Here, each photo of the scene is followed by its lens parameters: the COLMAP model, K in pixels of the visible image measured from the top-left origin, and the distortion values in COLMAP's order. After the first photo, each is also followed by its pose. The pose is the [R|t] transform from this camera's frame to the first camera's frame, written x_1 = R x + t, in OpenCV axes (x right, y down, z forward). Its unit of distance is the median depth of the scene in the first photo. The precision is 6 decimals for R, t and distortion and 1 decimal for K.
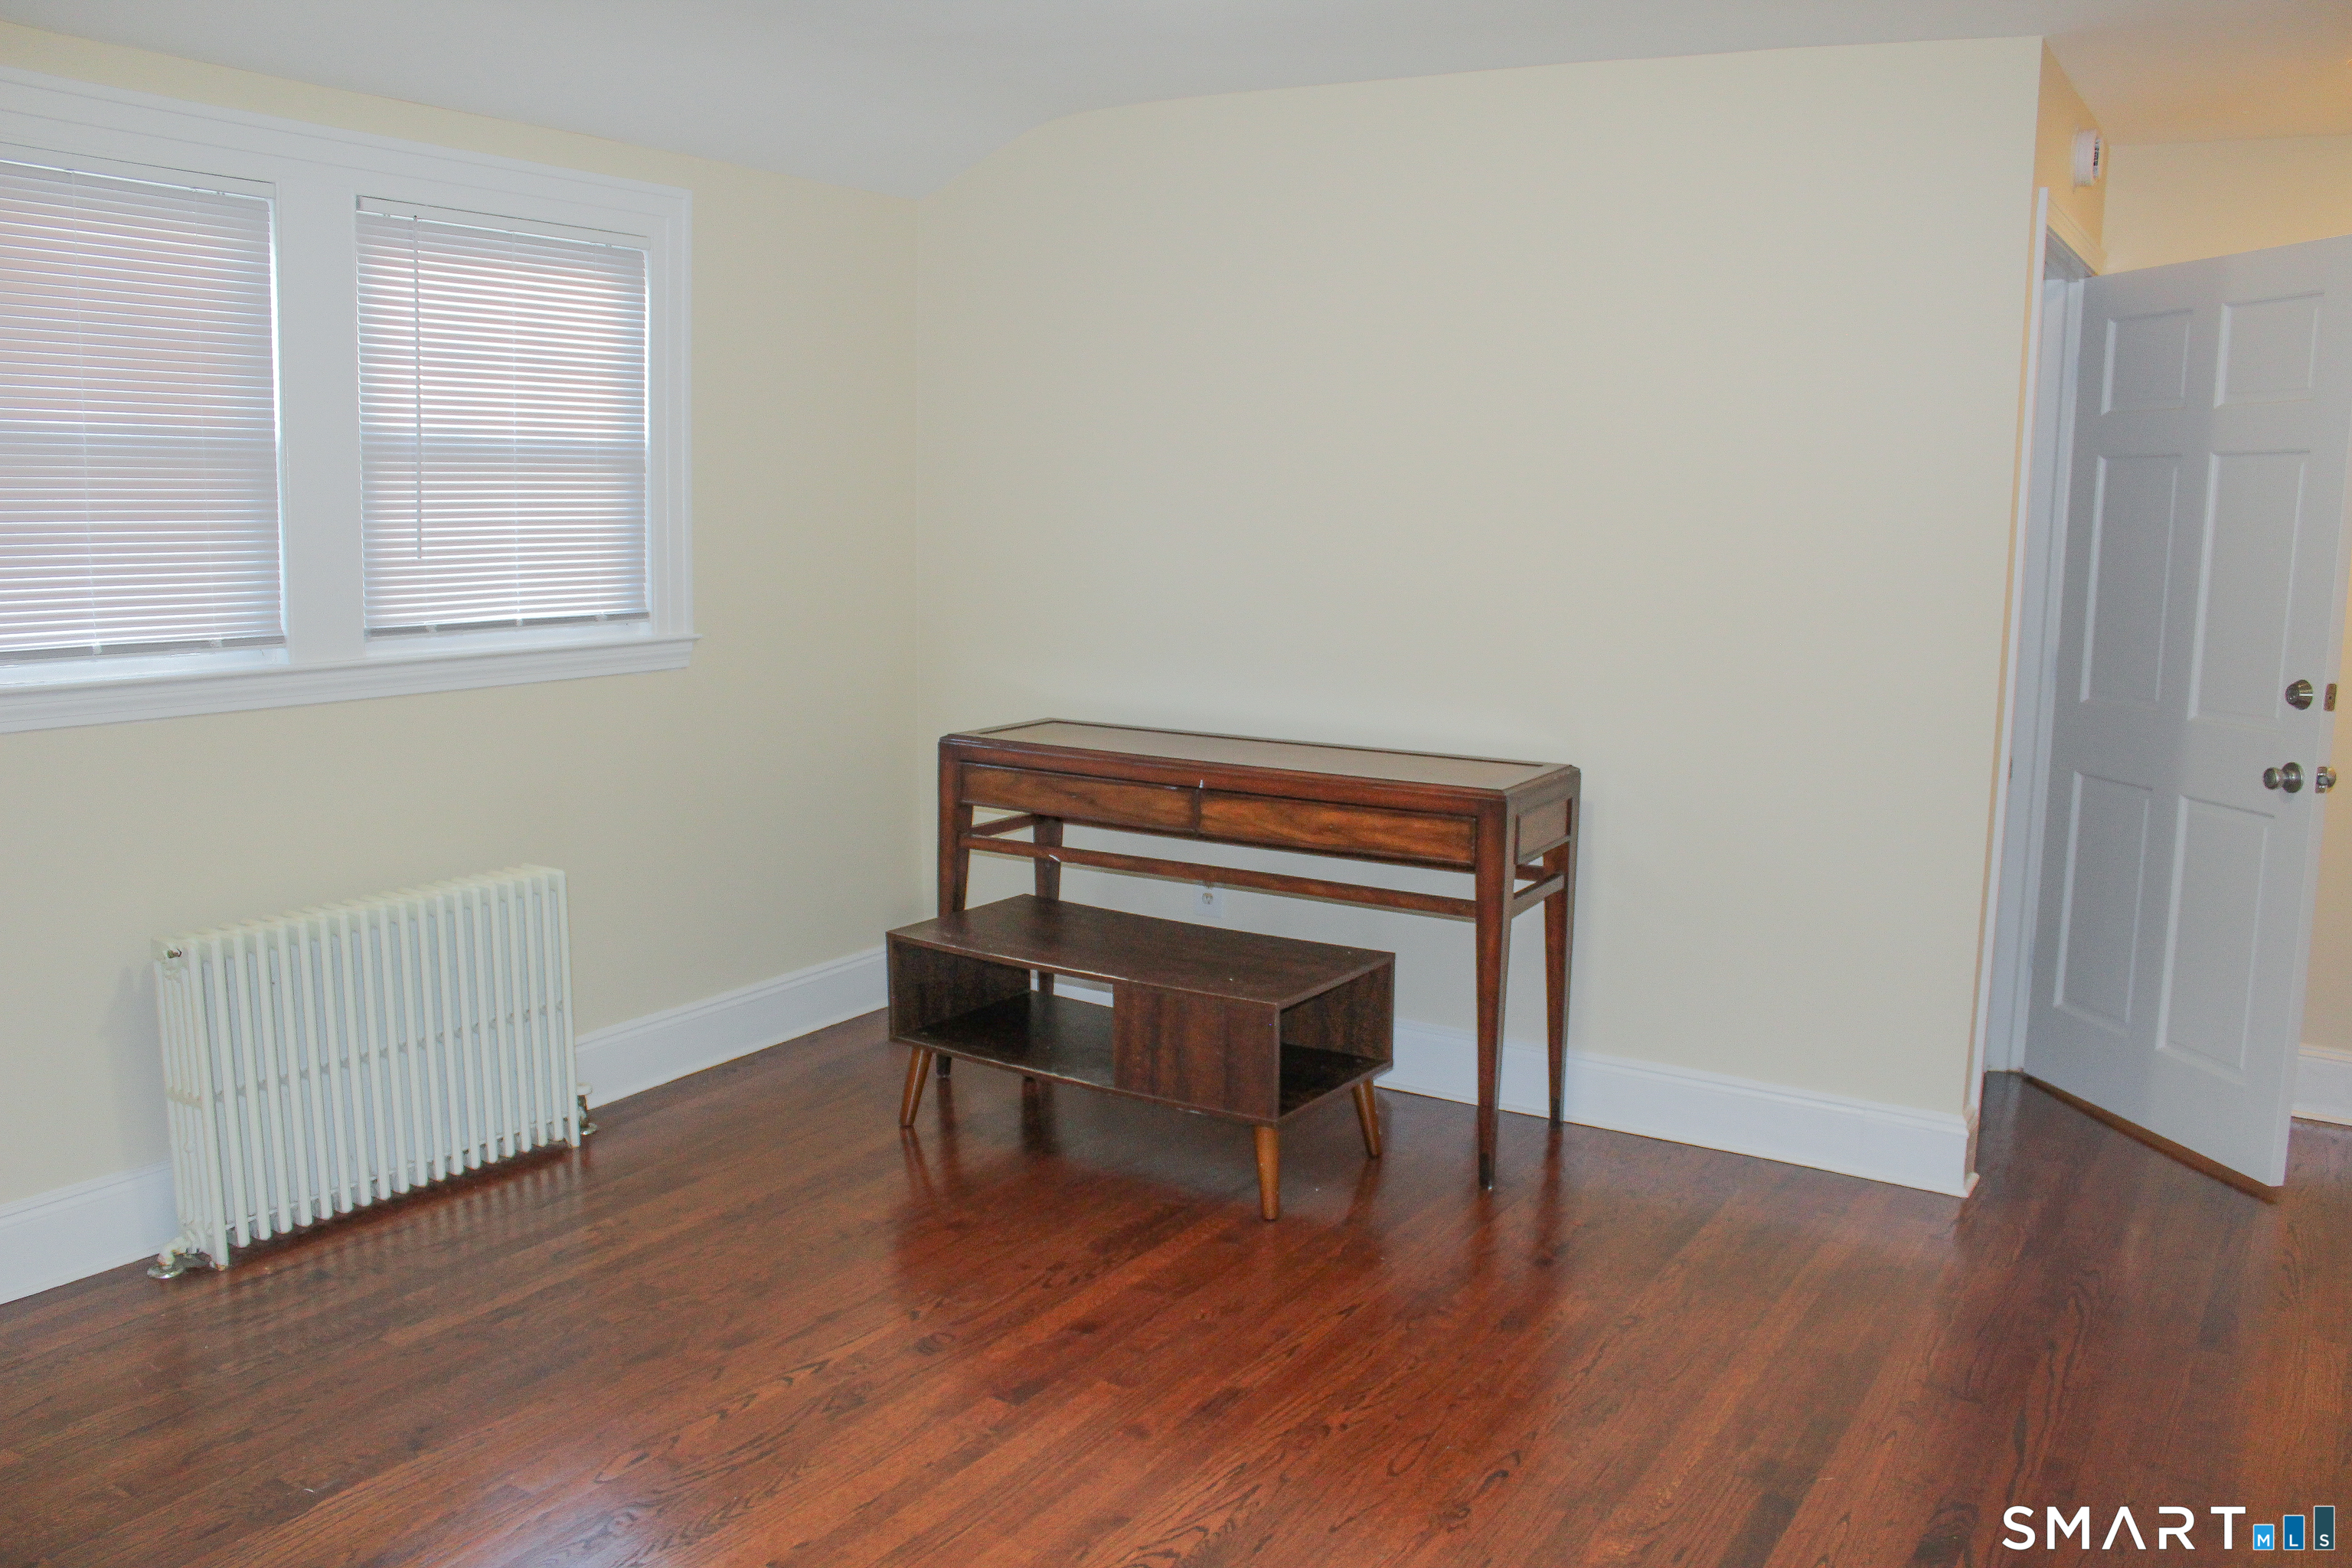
lens RADIAL K [[1929.4, 0, 1176.0], [0, 1929.4, 784.0], [0, 0, 1]] dist [-0.298689, 0.322239]
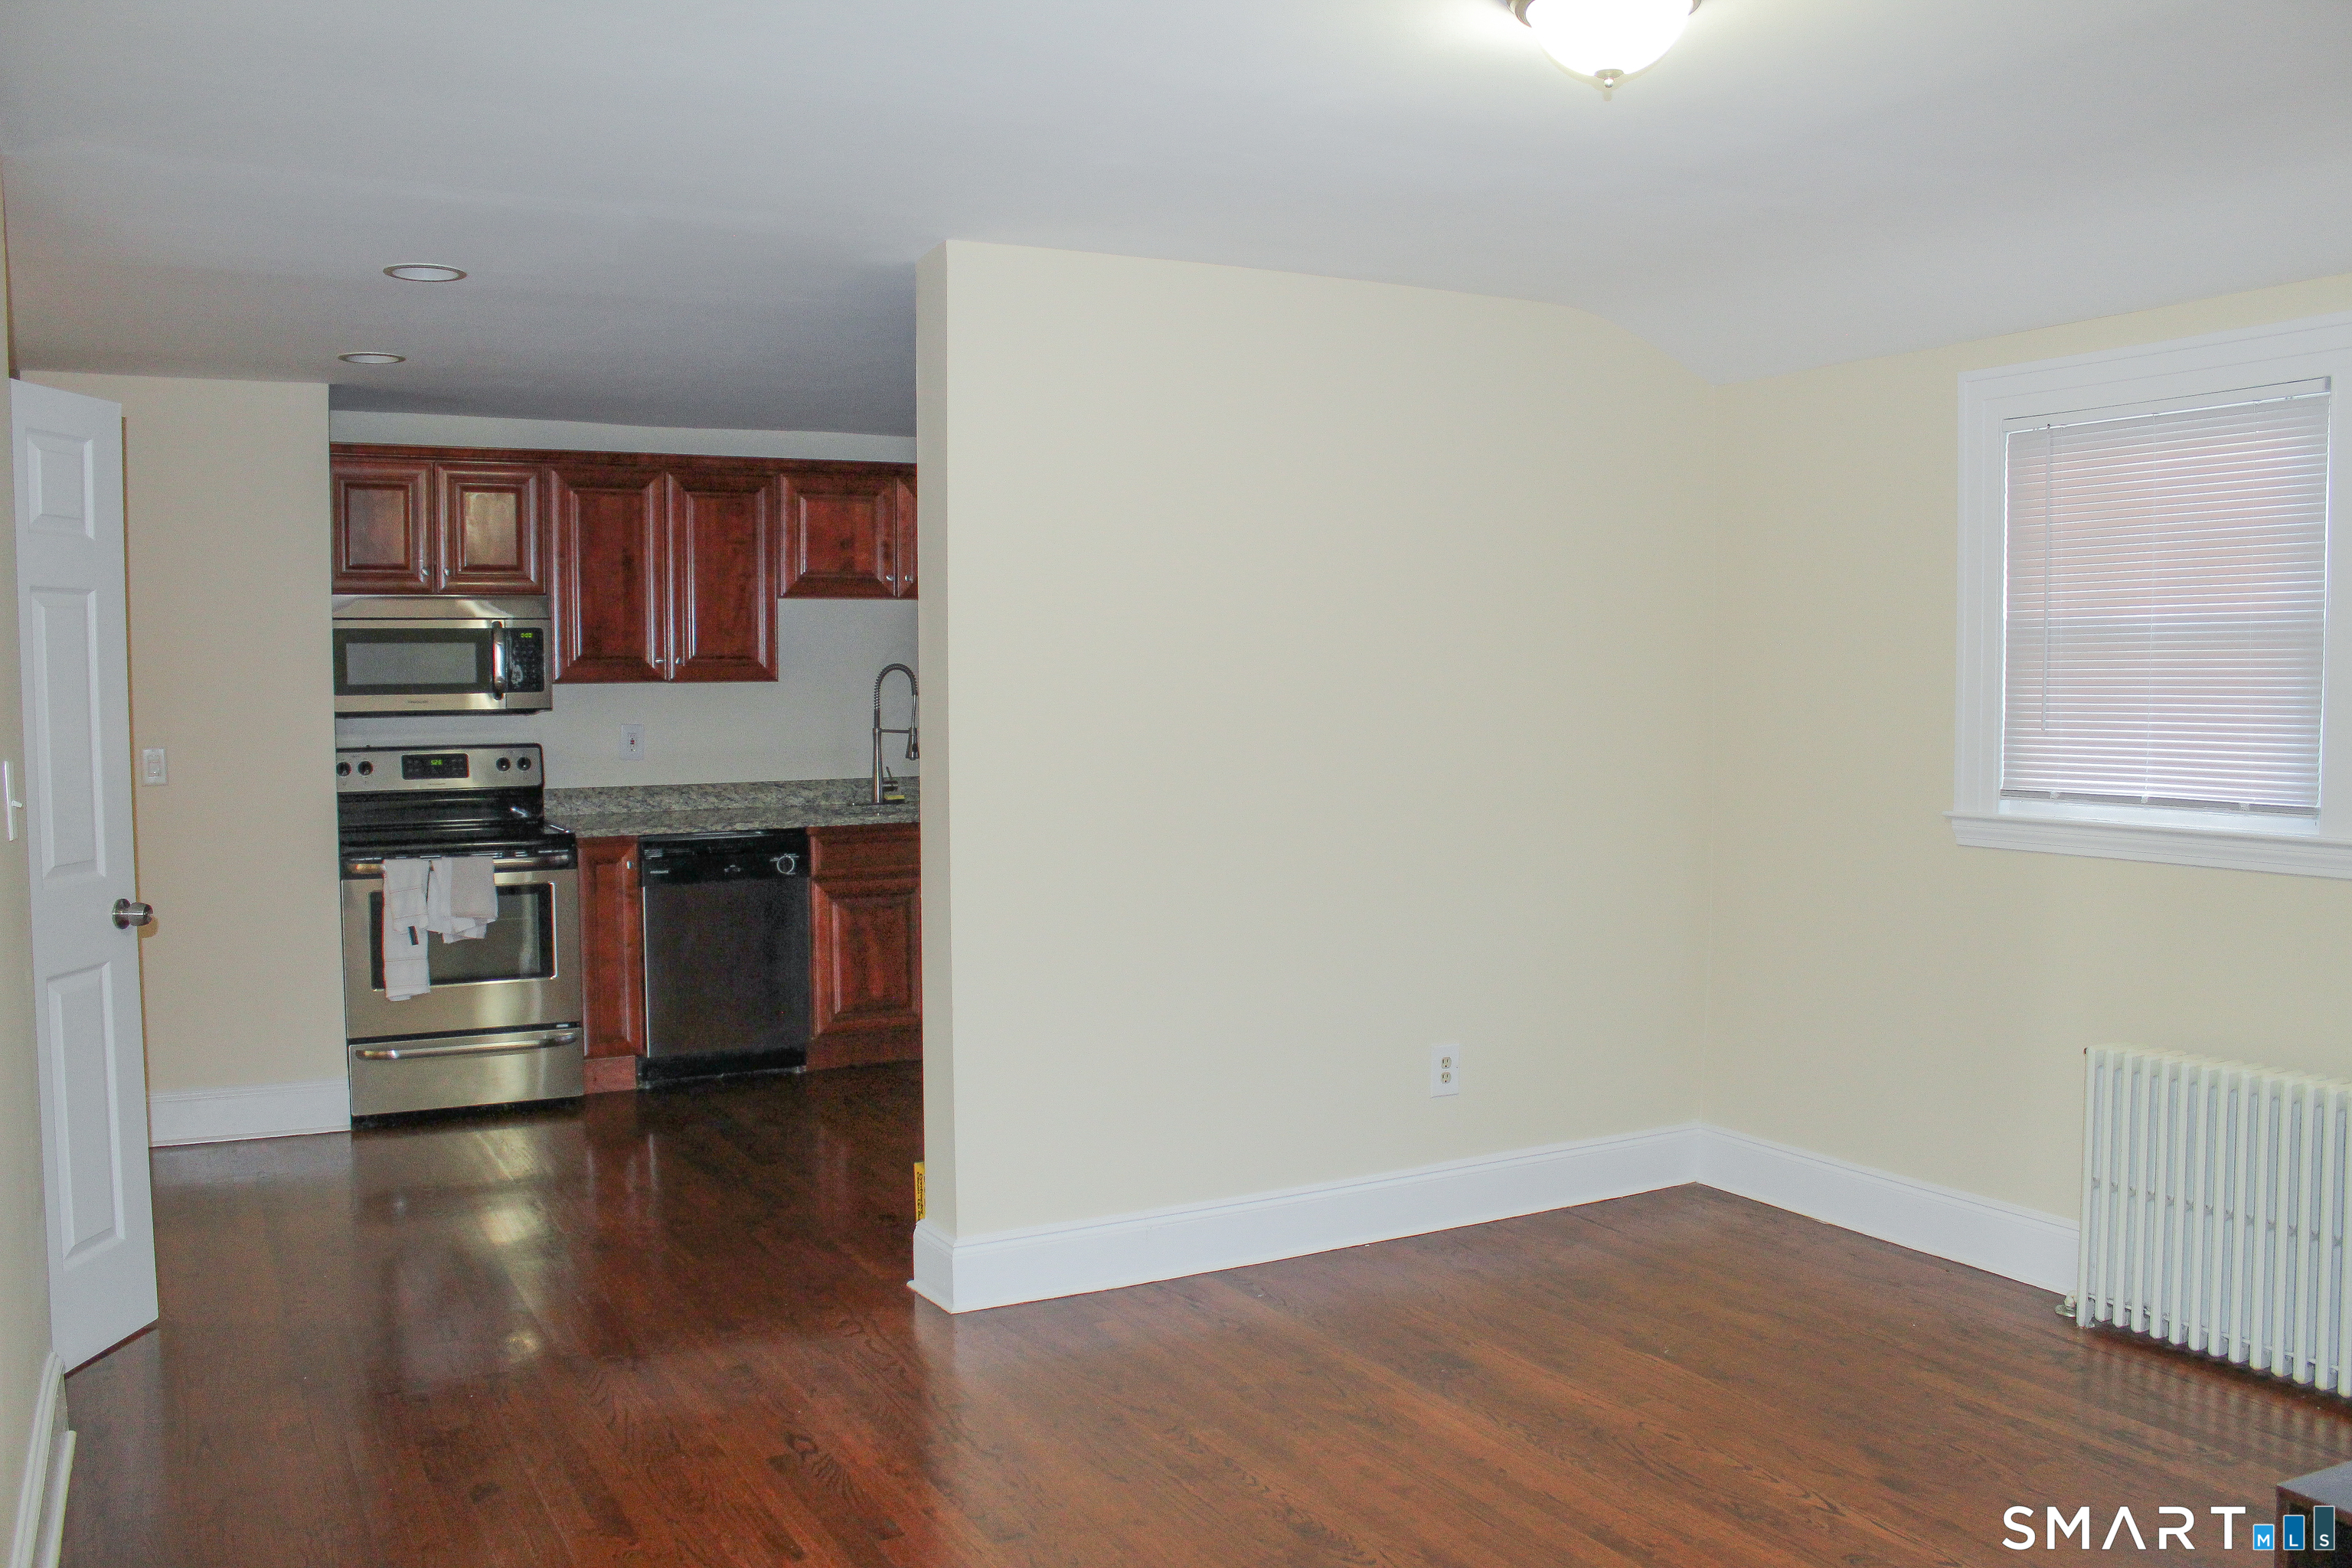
lens RADIAL K [[1929.4, 0, 1176.0], [0, 1929.4, 784.0], [0, 0, 1]] dist [-0.298689, 0.322239]
pose [[-0.489371, 0.041686, -0.871079, 0.755256], [-0.124494, 0.985287, 0.117092, -0.140975], [0.863144, 0.165745, -0.476981, 0.976511]]
